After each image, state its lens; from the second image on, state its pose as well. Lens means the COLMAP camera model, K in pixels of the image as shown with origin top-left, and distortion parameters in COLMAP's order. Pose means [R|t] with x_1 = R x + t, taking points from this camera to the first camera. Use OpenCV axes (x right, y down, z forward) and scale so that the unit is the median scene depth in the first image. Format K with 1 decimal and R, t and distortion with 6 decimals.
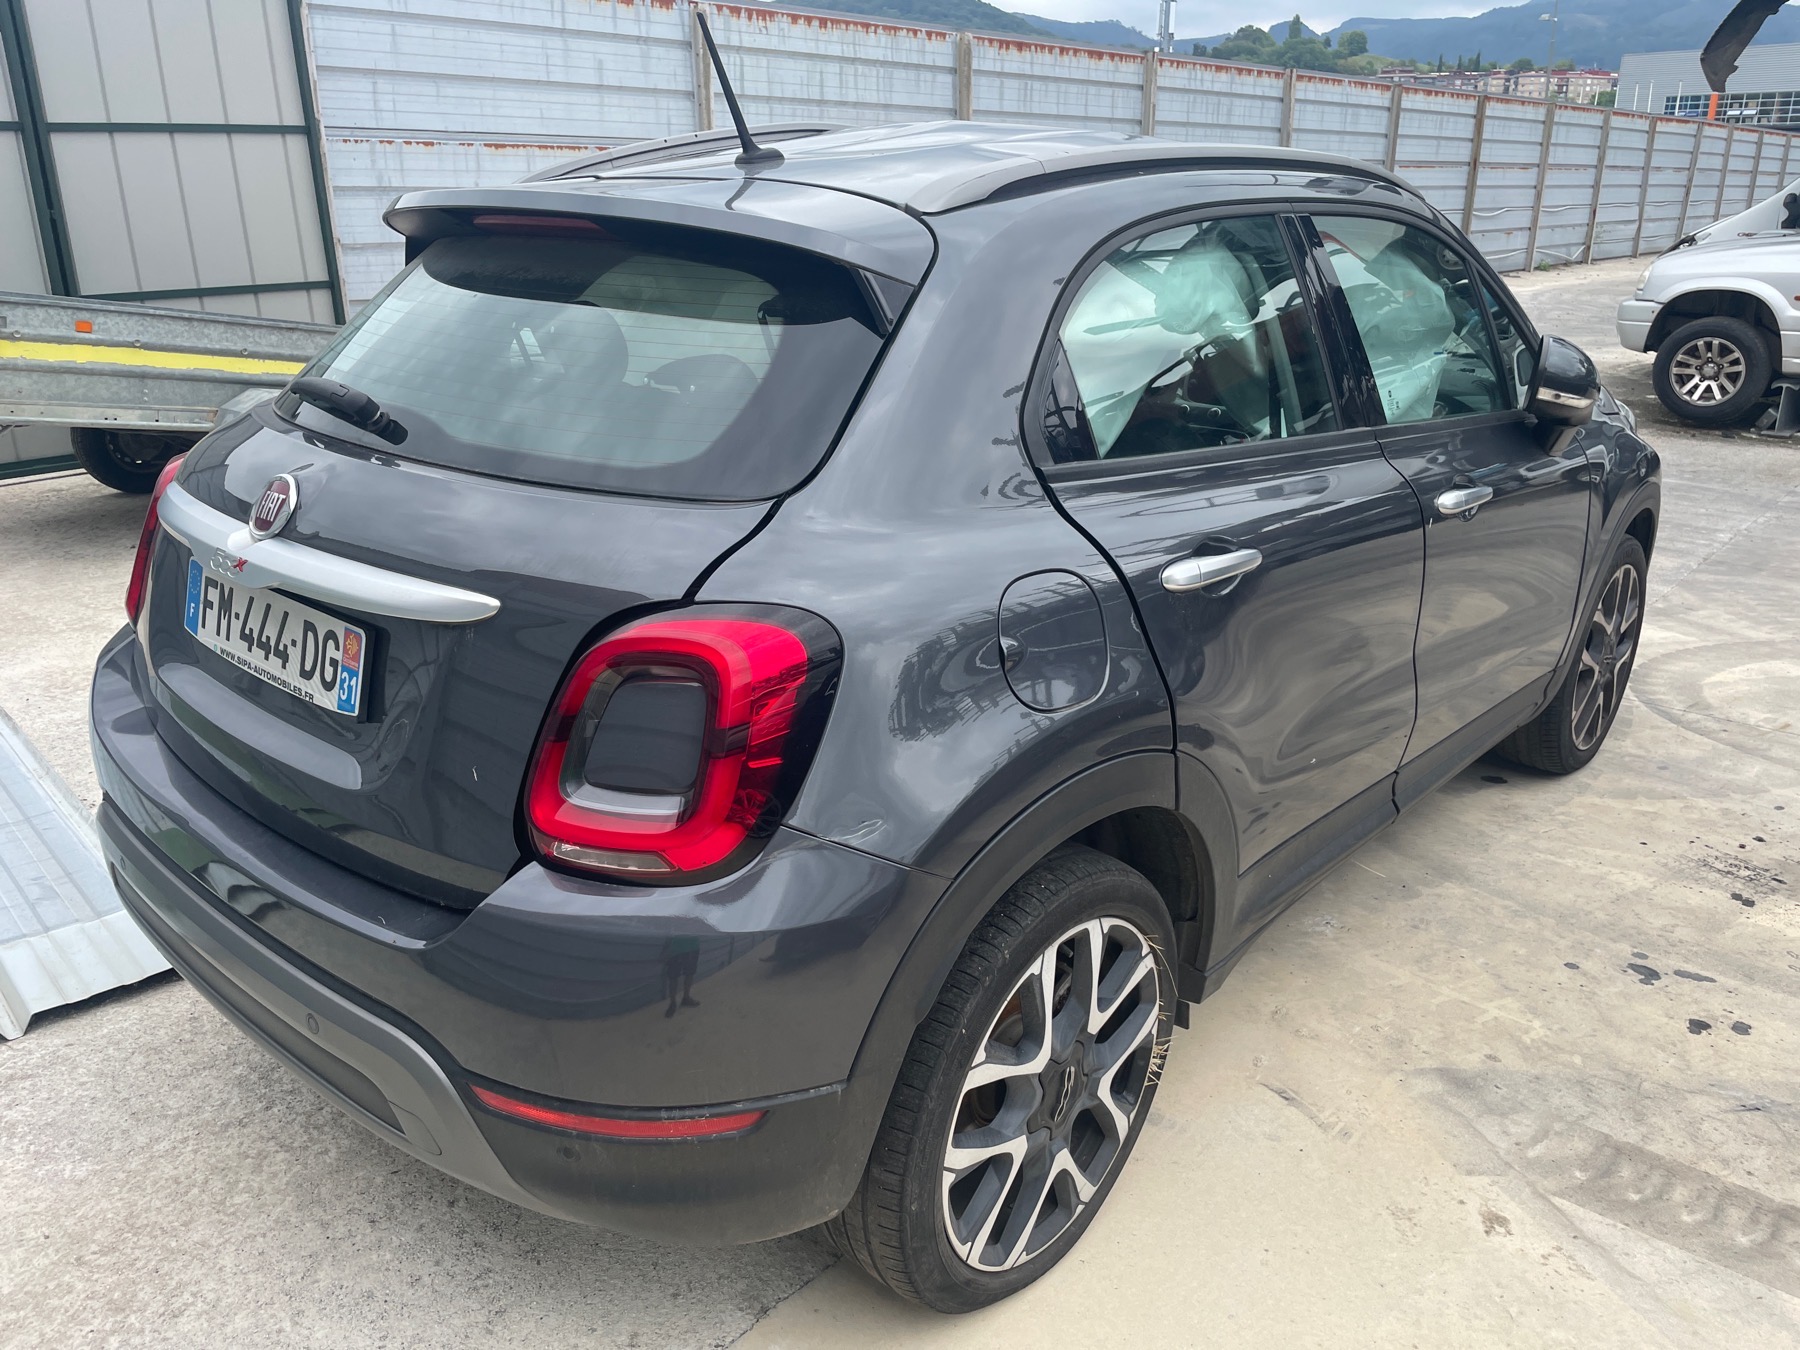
lens RADIAL K [[1367.8, 0, 902.3], [0, 1367.8, 675.8], [0, 0, 1]] dist [0.016693, -0.017882]
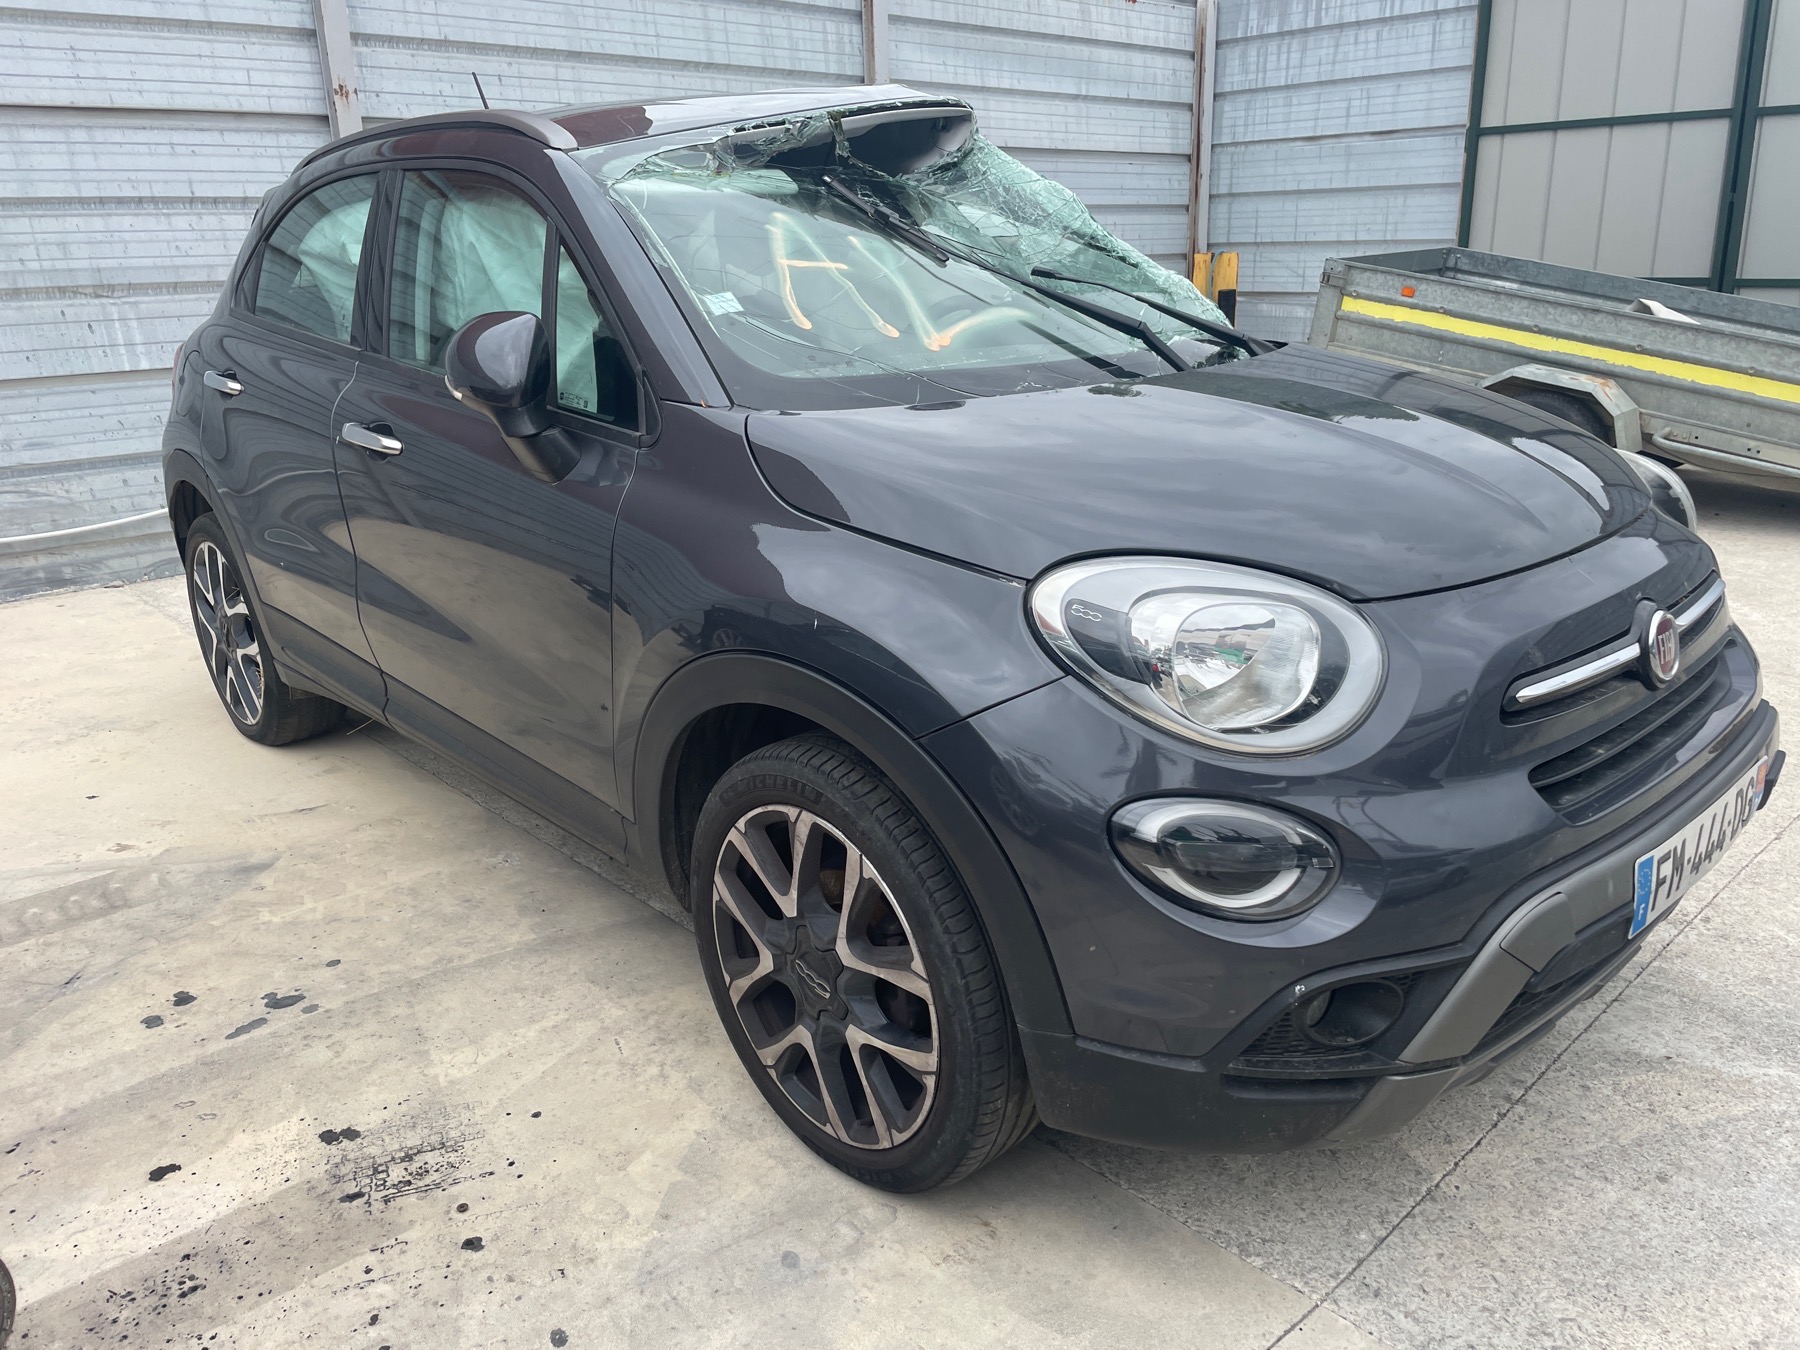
lens RADIAL K [[1367.8, 0, 901.2], [0, 1367.8, 676.6], [0, 0, 1]] dist [0.016693, -0.017882]
pose [[-0.102126, 0.309426, -0.945424, 1.151592], [-0.314173, 0.891717, 0.325785, -0.351273], [0.943857, 0.330297, 0.006146, 1.174278]]
